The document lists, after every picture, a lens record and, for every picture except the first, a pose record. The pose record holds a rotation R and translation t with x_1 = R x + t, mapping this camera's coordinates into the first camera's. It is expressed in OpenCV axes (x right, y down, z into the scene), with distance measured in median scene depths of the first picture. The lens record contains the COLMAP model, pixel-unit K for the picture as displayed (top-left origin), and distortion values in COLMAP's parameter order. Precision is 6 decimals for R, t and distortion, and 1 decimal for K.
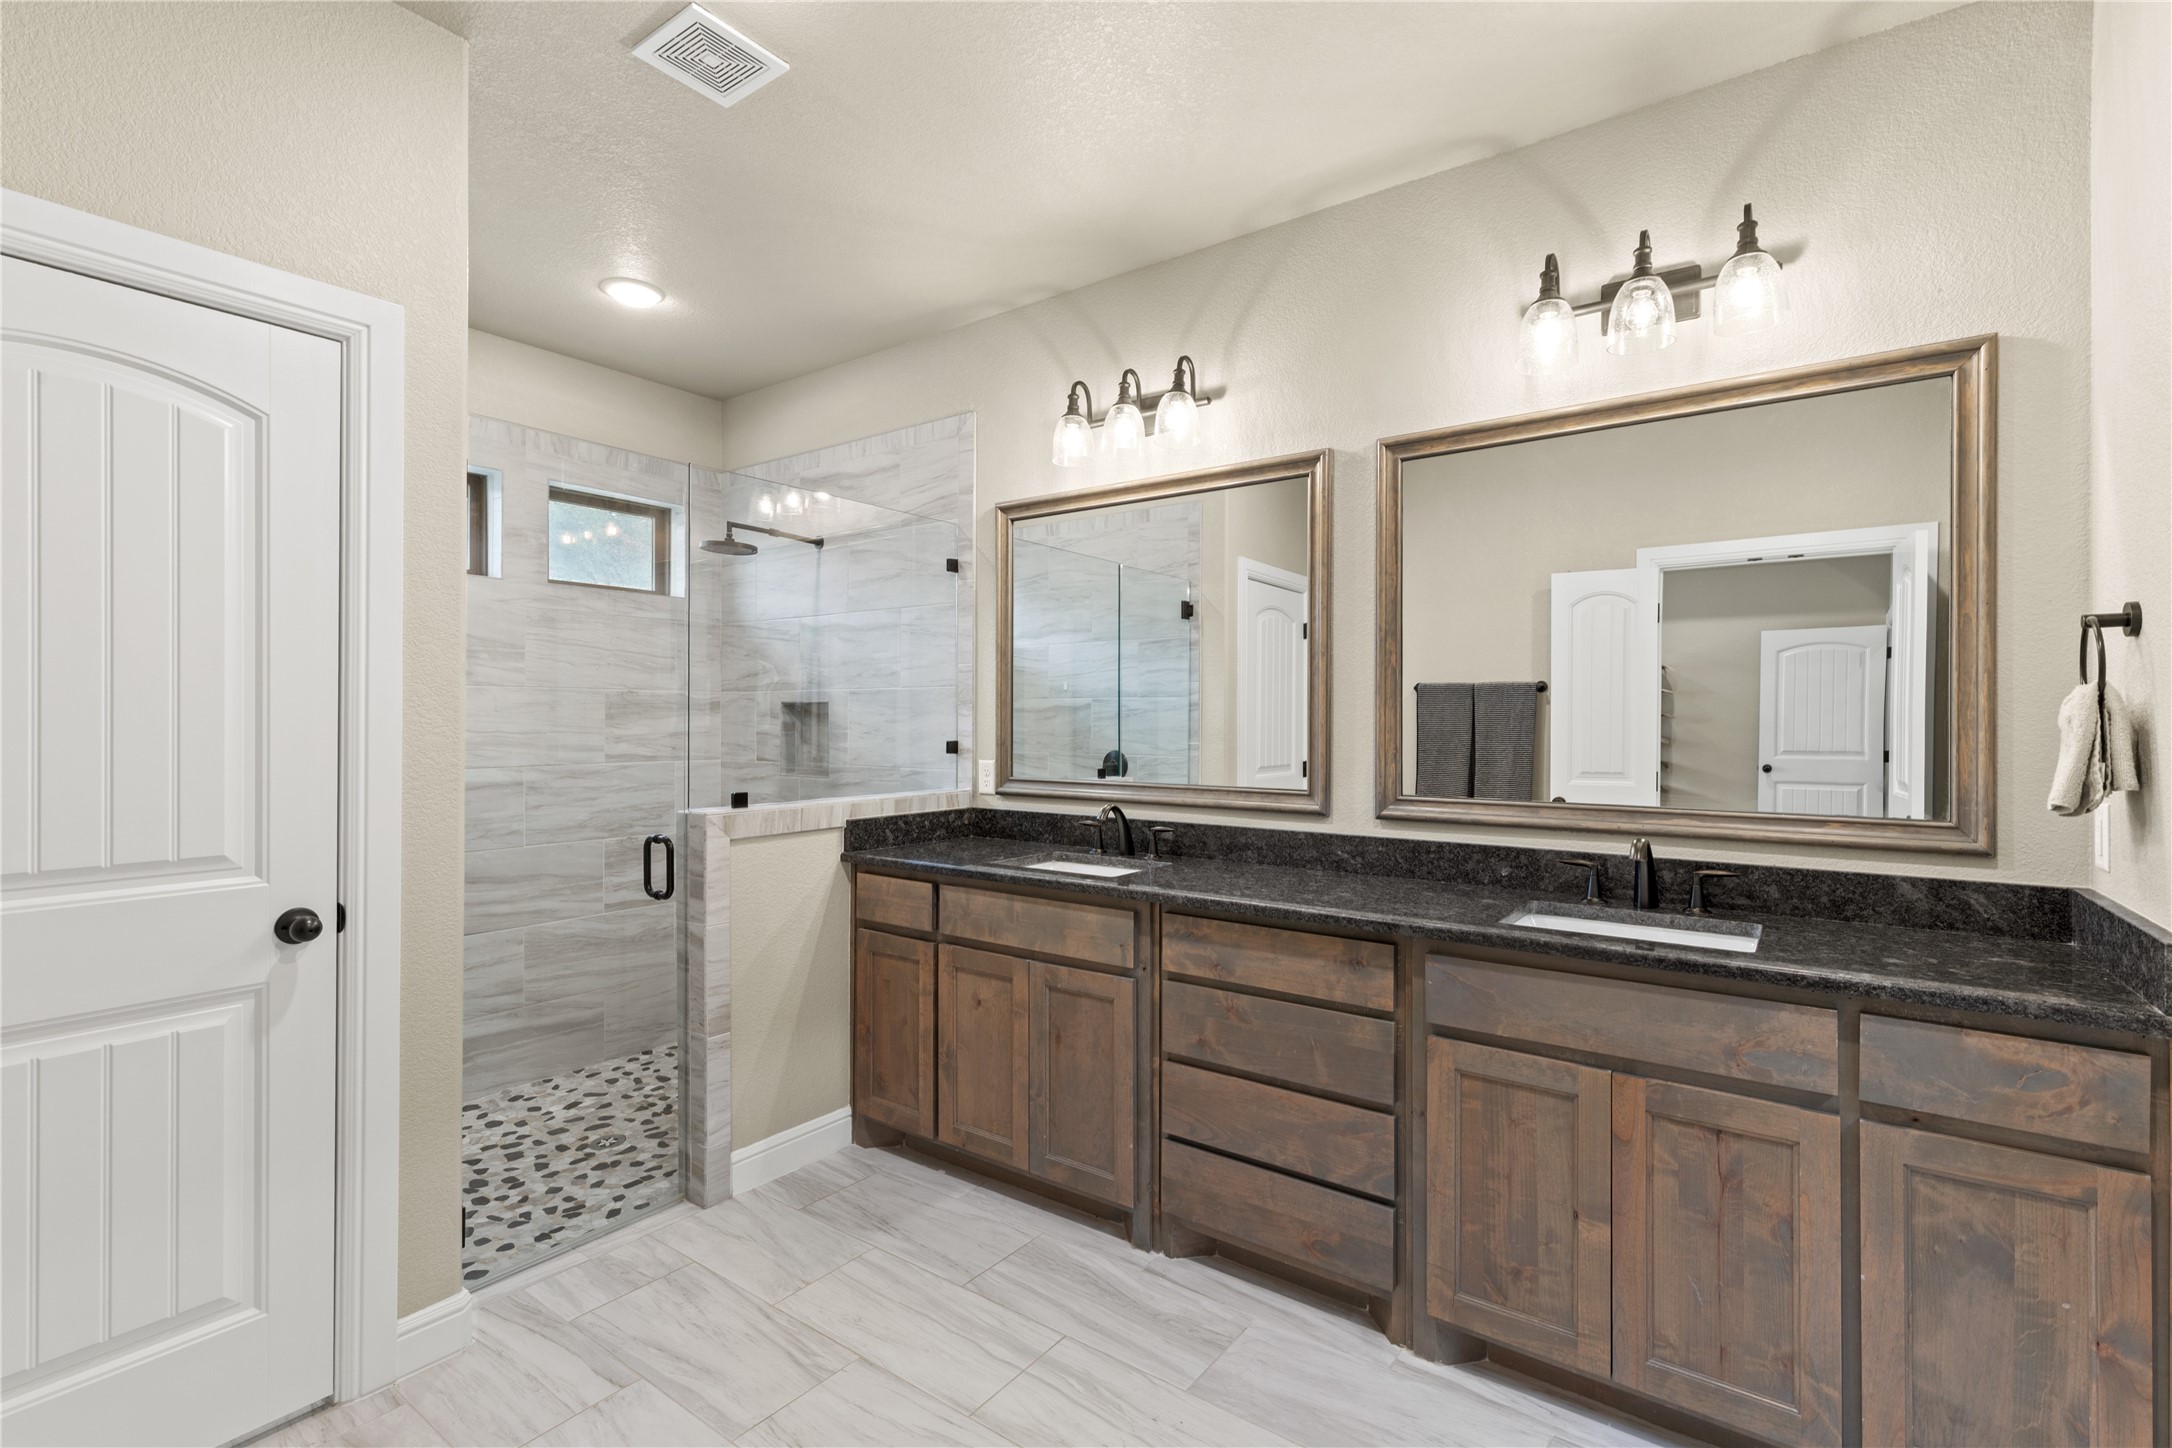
lens RADIAL K [[998.8, 0, 1084.8], [0, 998.8, 717.7], [0, 0, 1]] dist [0.023862, -0.007987]
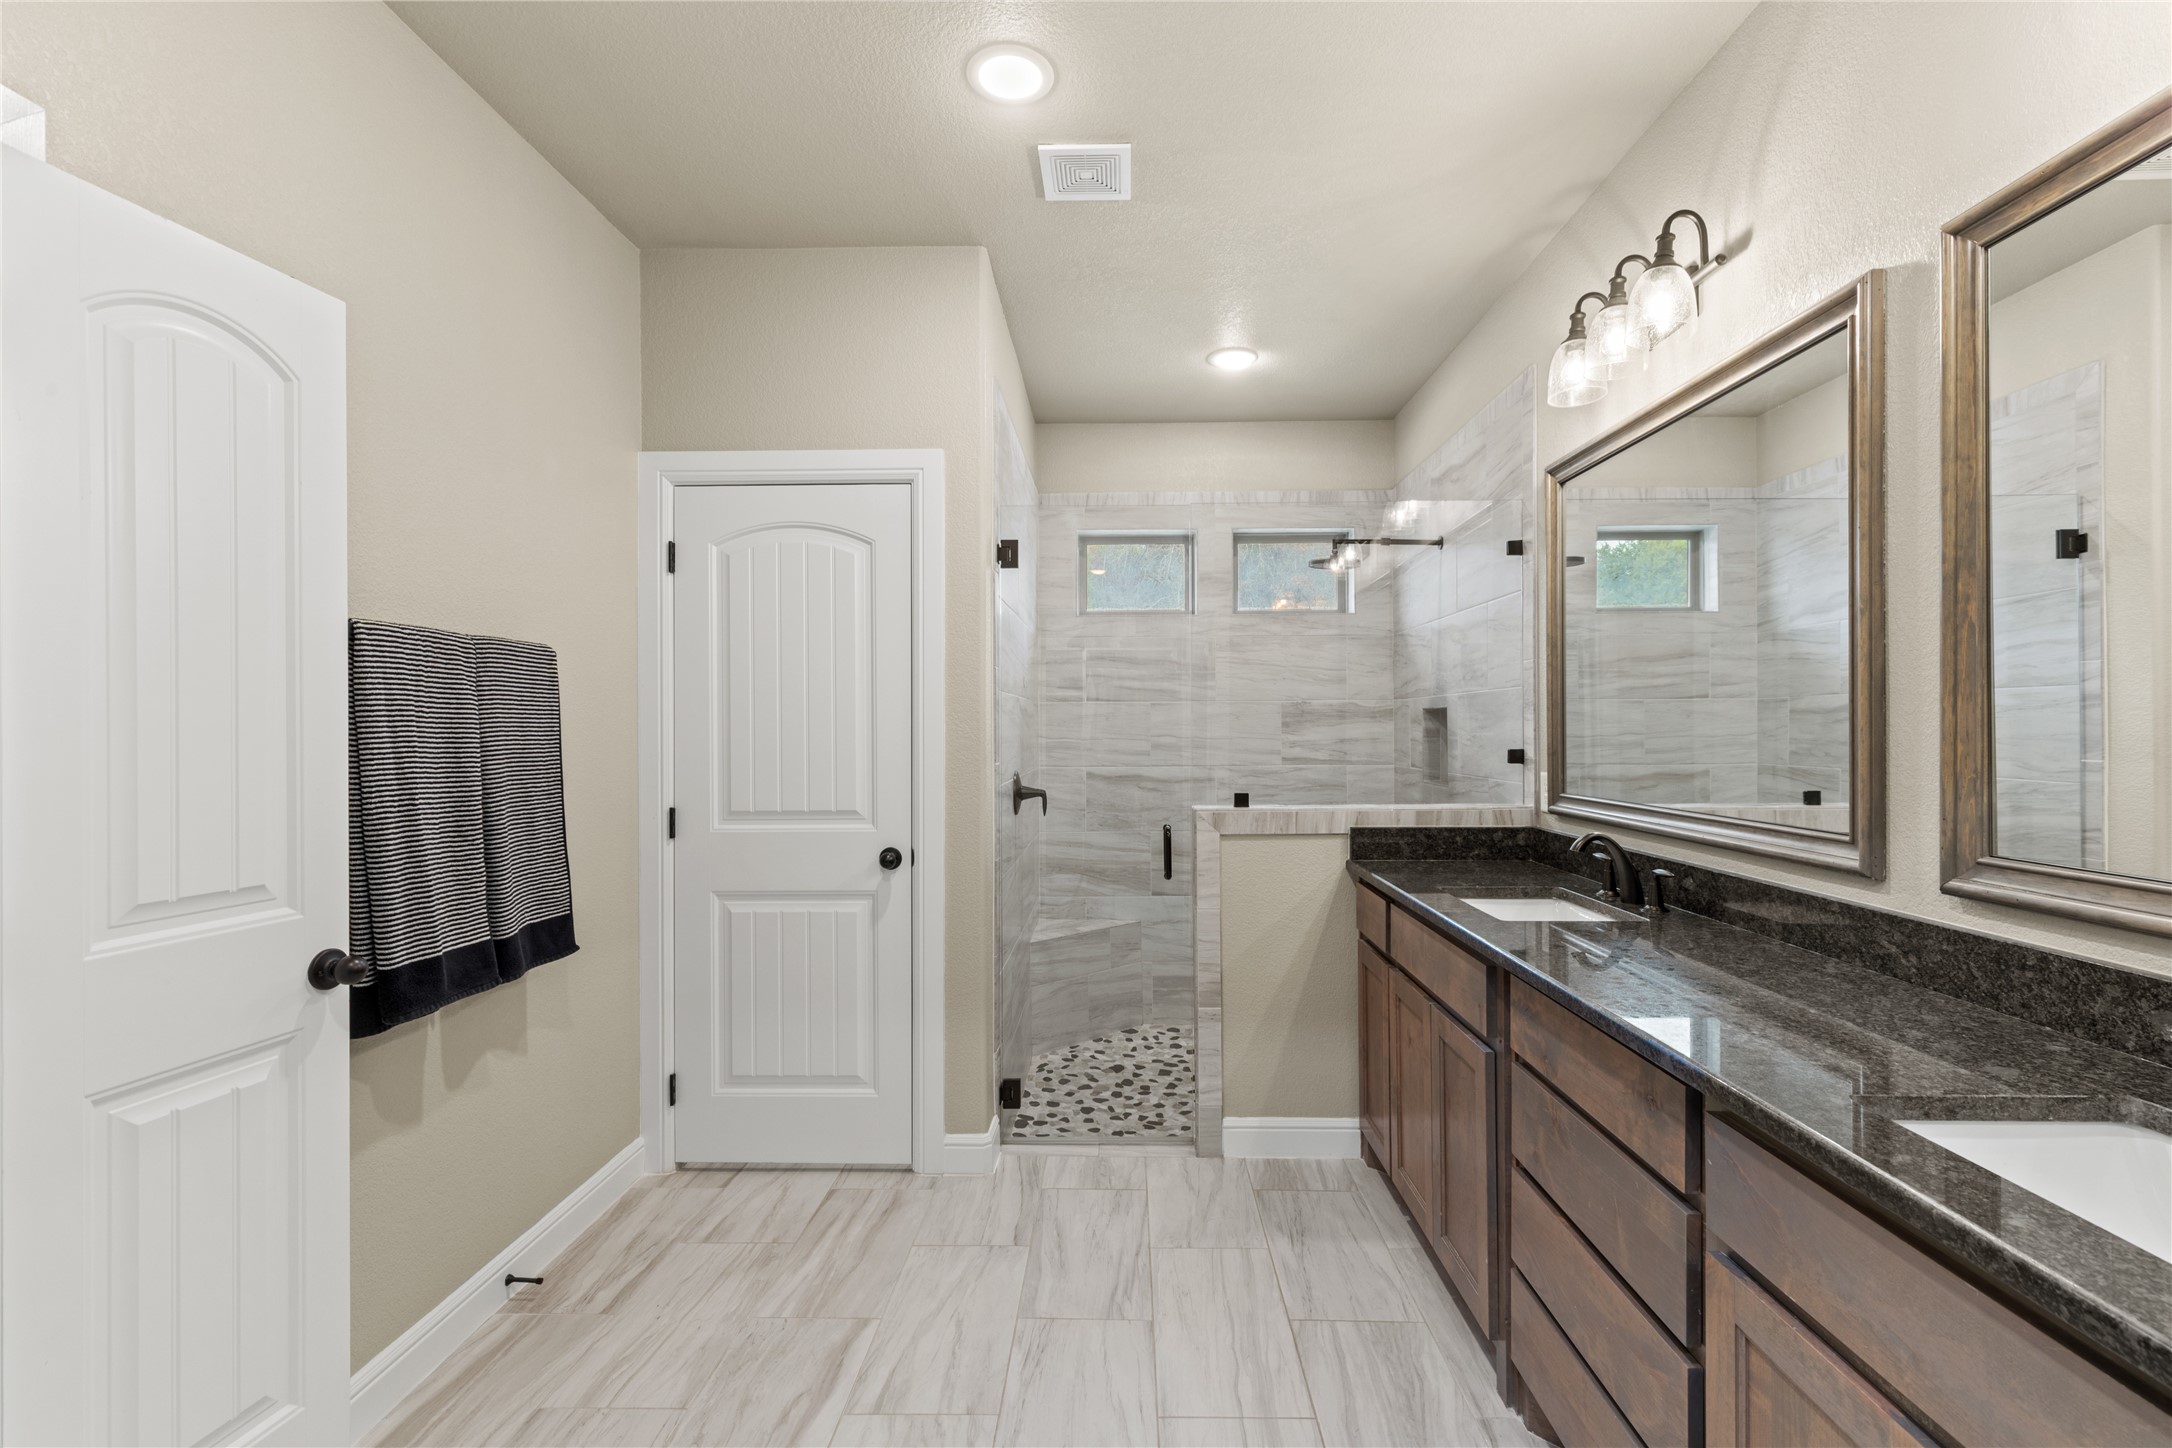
lens RADIAL K [[969.9, 0, 1086.0], [0, 969.9, 724.0], [0, 0, 1]] dist [0.013080, 0.000361]
pose [[0.566439, -0.008768, -0.824057, 0.418466], [0.007470, 0.999957, -0.005505, 0.003831], [0.824070, -0.003037, 0.566480, 0.250264]]
